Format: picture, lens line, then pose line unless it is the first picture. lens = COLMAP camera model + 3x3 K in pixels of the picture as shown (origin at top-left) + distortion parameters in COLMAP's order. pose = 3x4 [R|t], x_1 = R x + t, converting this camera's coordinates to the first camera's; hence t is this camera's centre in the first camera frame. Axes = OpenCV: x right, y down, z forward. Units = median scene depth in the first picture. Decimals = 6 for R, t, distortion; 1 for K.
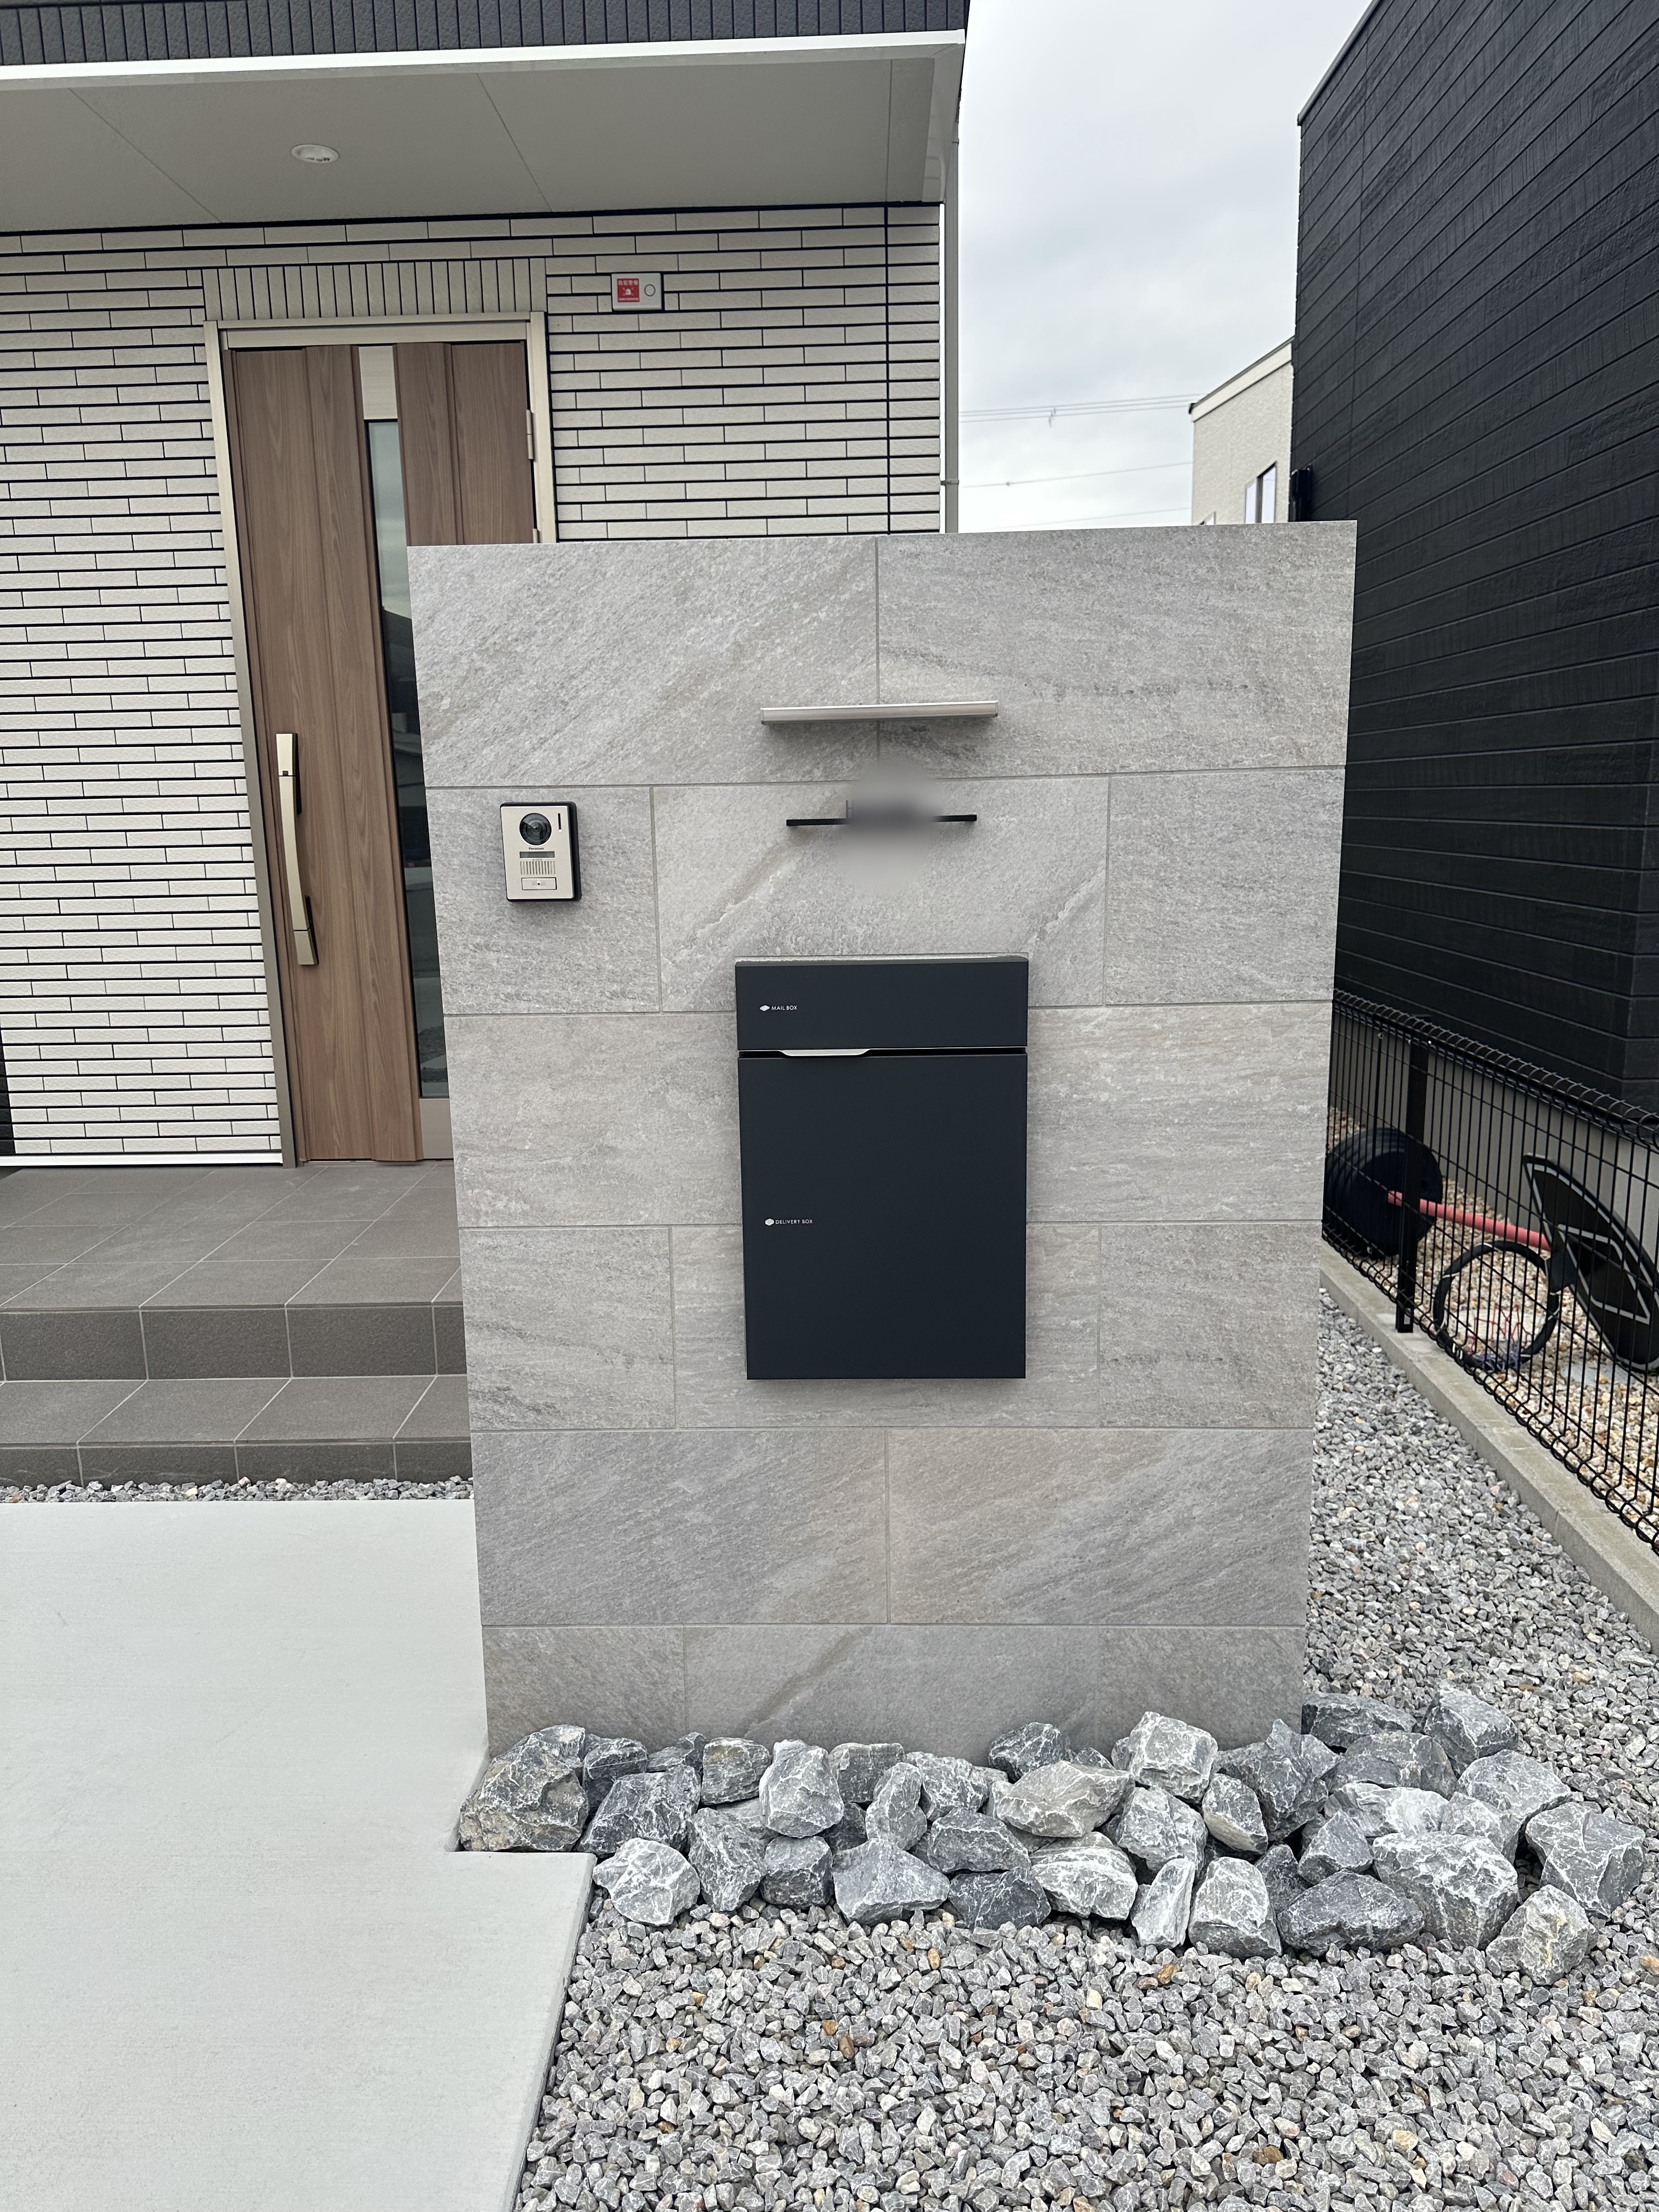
lens RADIAL K [[1577.6, 0, 829.5], [0, 1577.6, 1106.0], [0, 0, 1]] dist [0.099799, -0.124596]
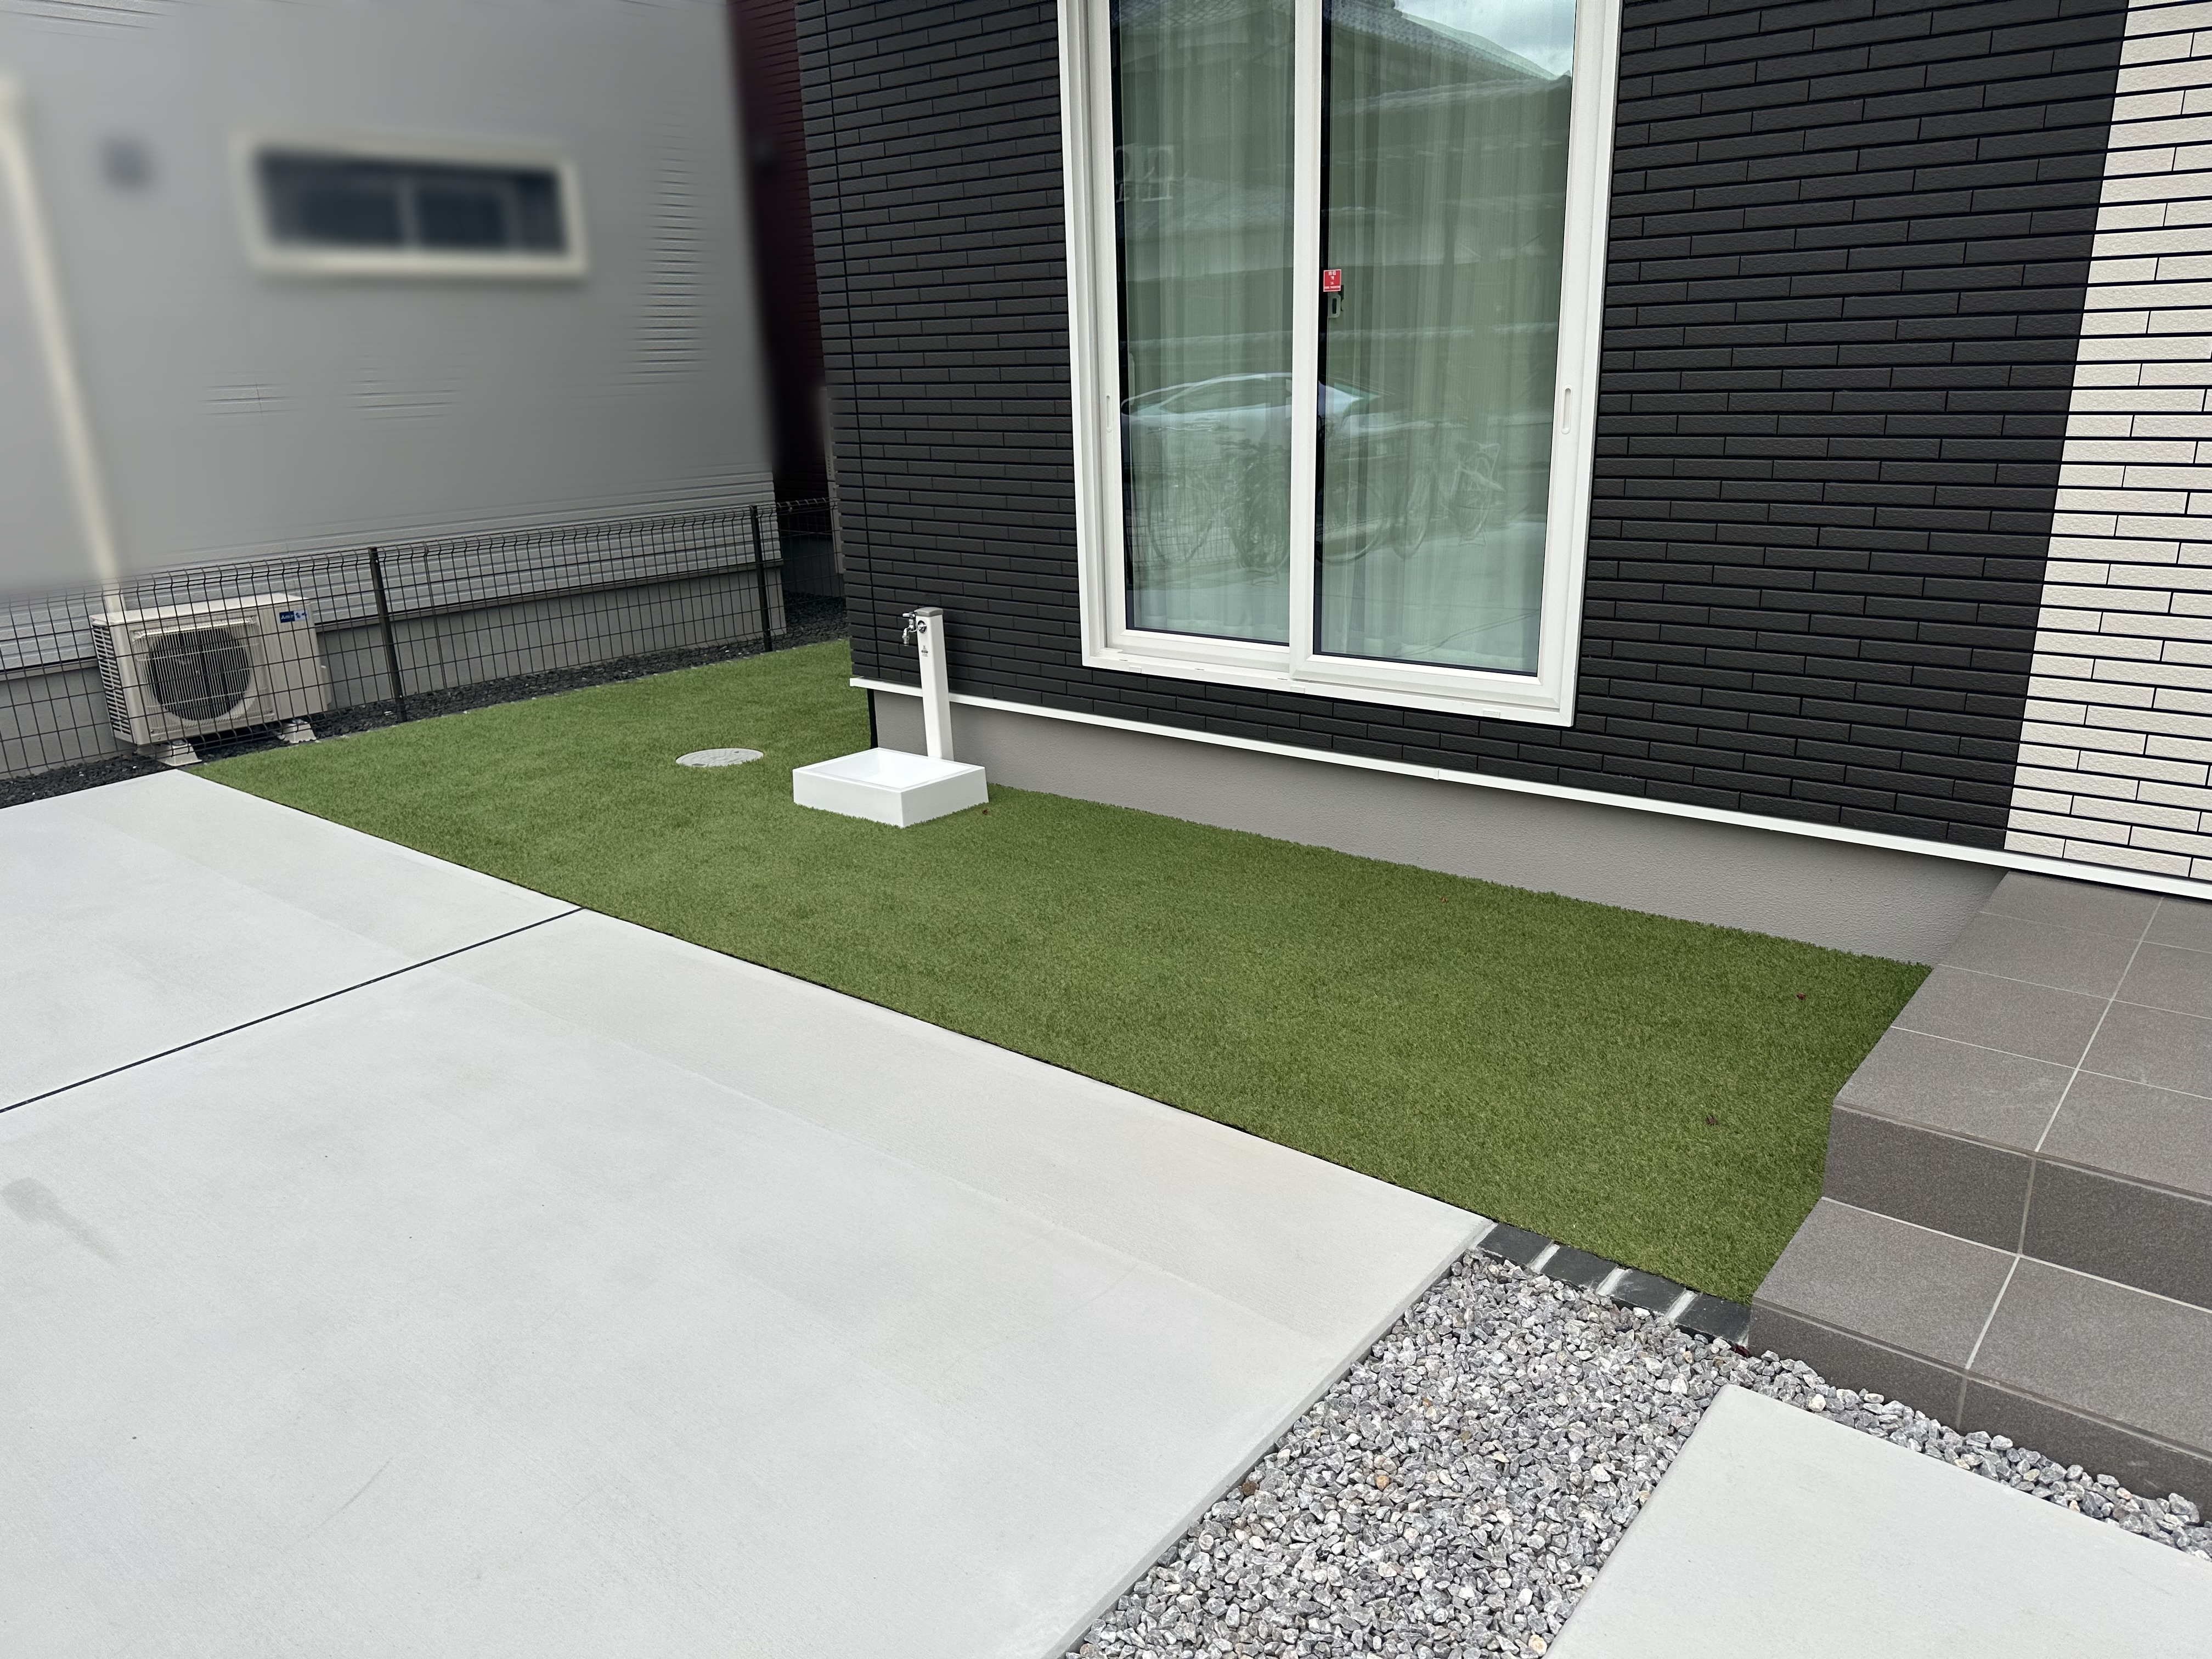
lens RADIAL K [[1577.6, 0, 1115.8], [0, 1577.6, 864.1], [0, 0, 1]] dist [0.099799, -0.124596]
pose [[0.793719, 0.185091, -0.579440, -0.886571], [-0.112230, 0.980788, 0.159561, -0.073494], [0.597841, -0.061616, 0.799243, 0.420429]]
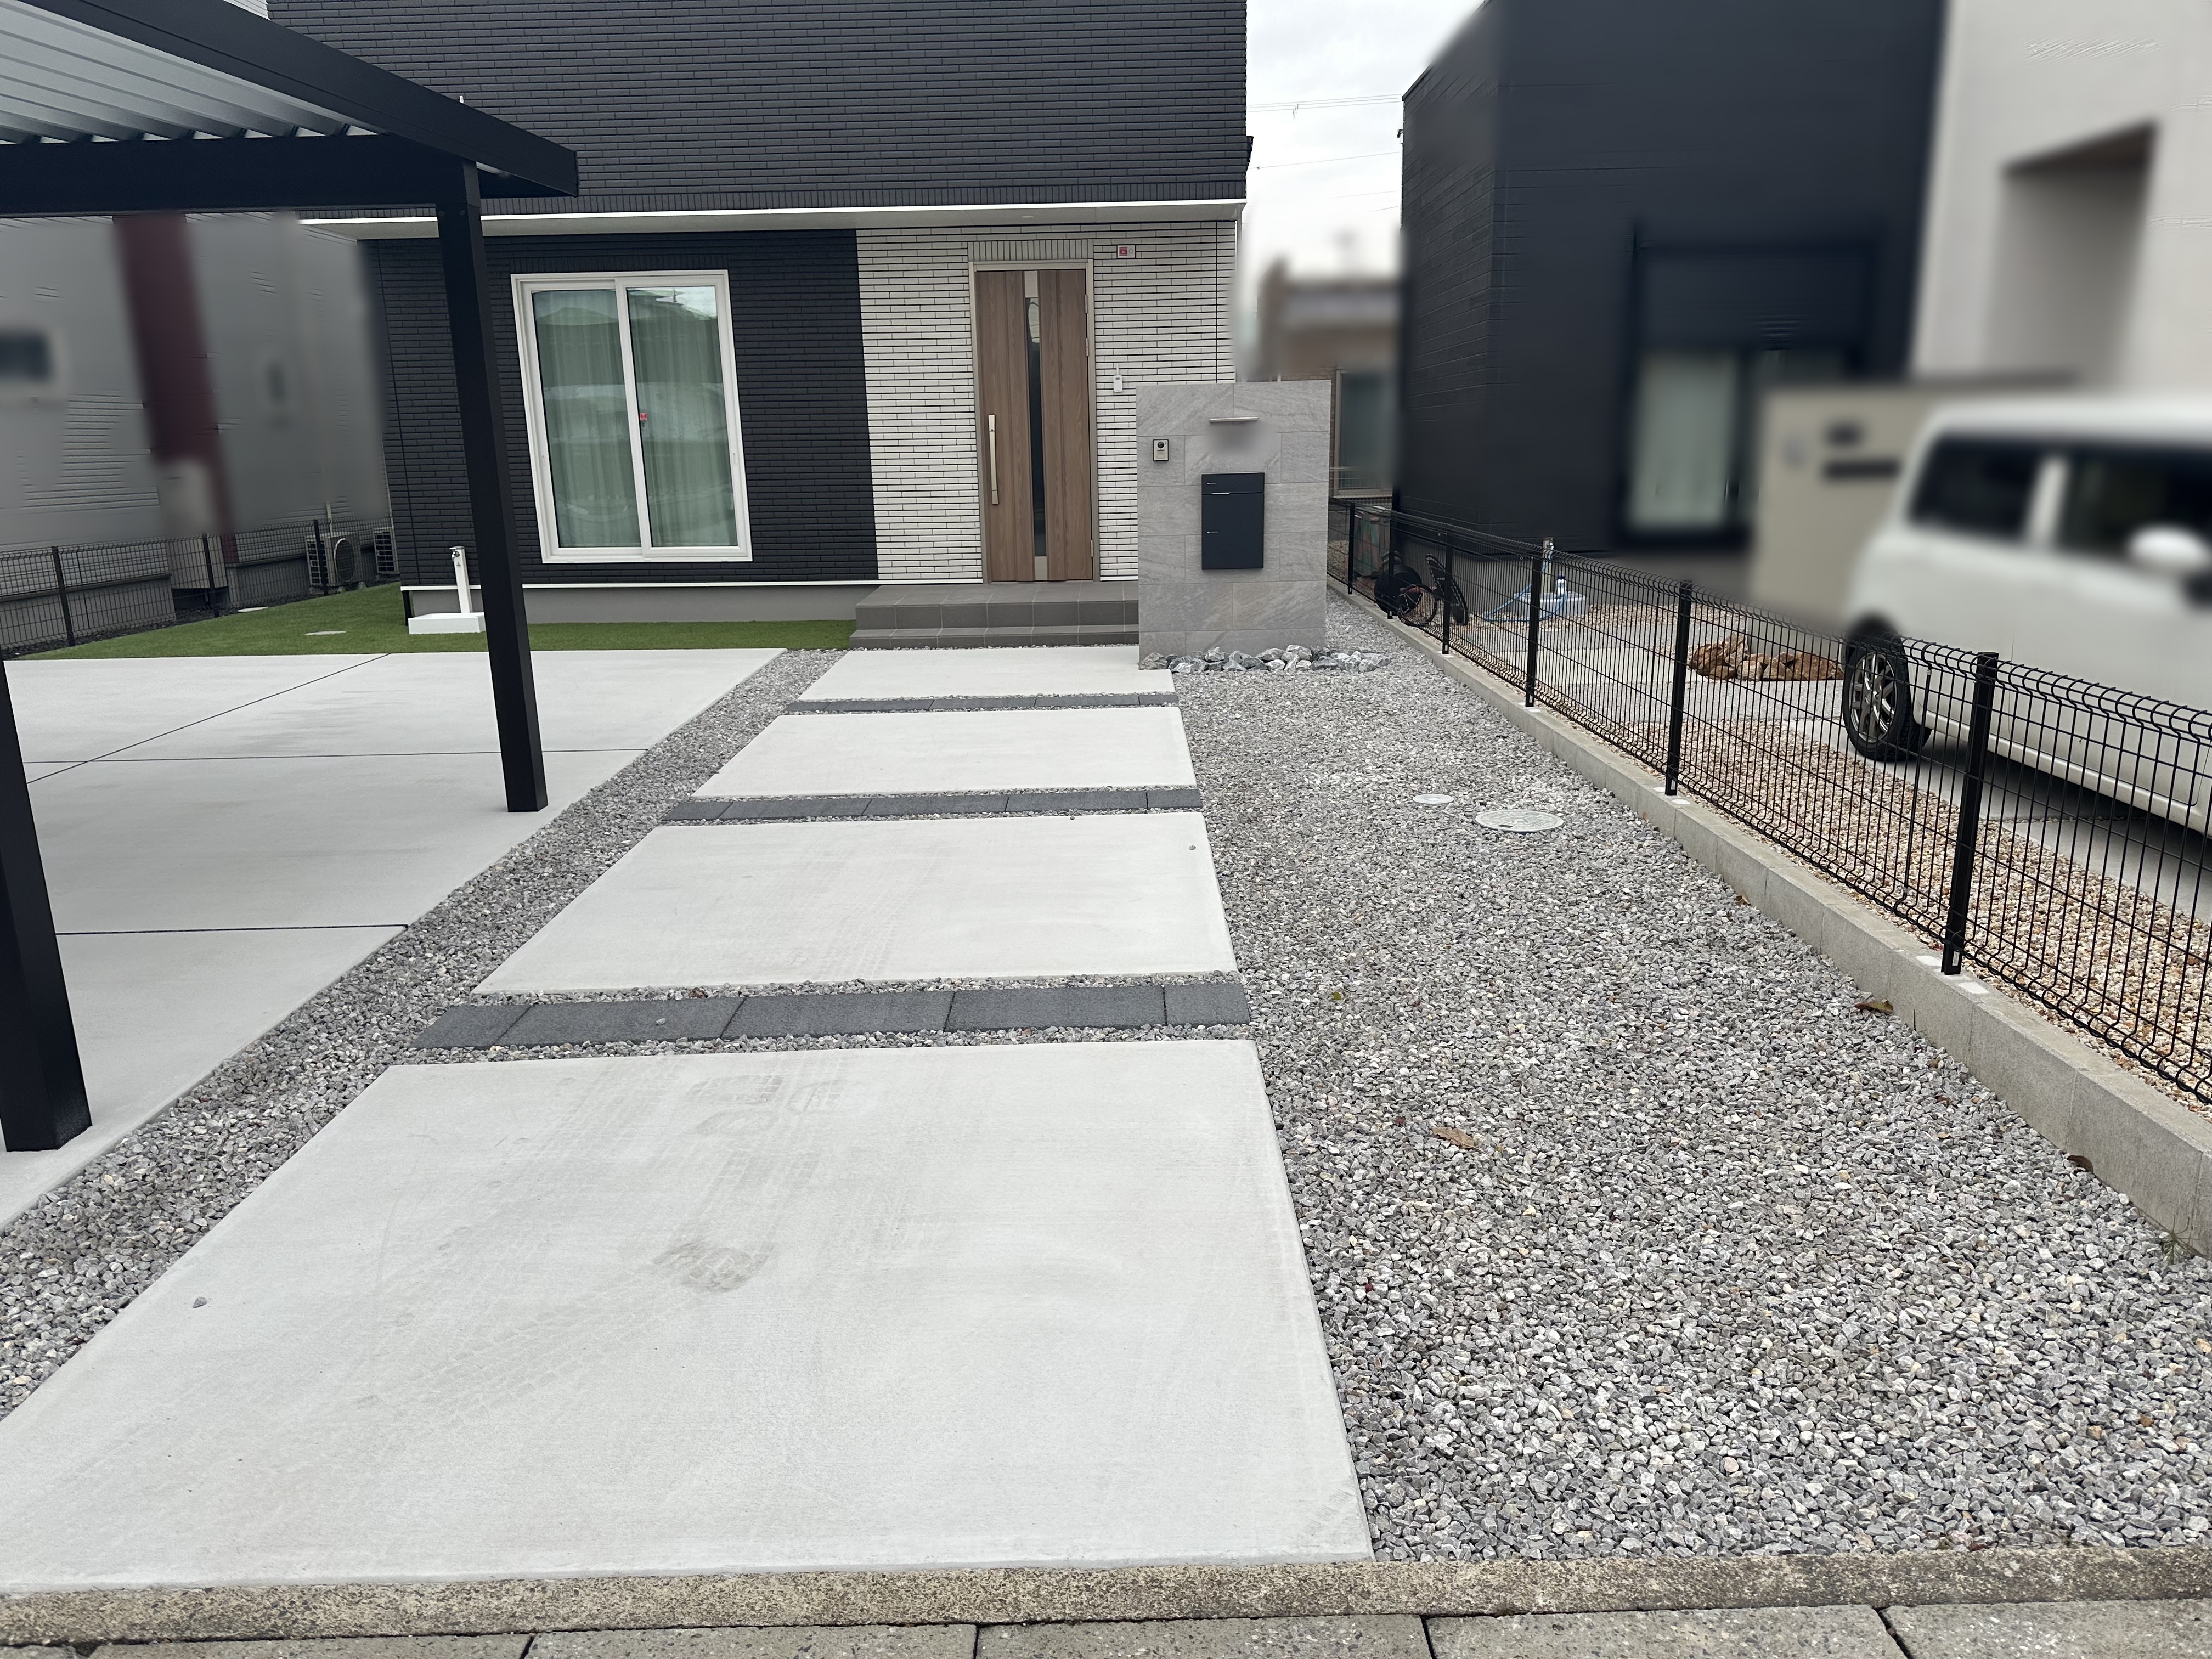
lens RADIAL K [[1577.6, 0, 1115.8], [0, 1577.6, 864.1], [0, 0, 1]] dist [0.099799, -0.124596]
pose [[0.999762, -0.007463, 0.020503, -0.387245], [0.006014, 0.997540, 0.069843, 0.675863], [-0.020974, -0.069703, 0.997347, -3.473141]]
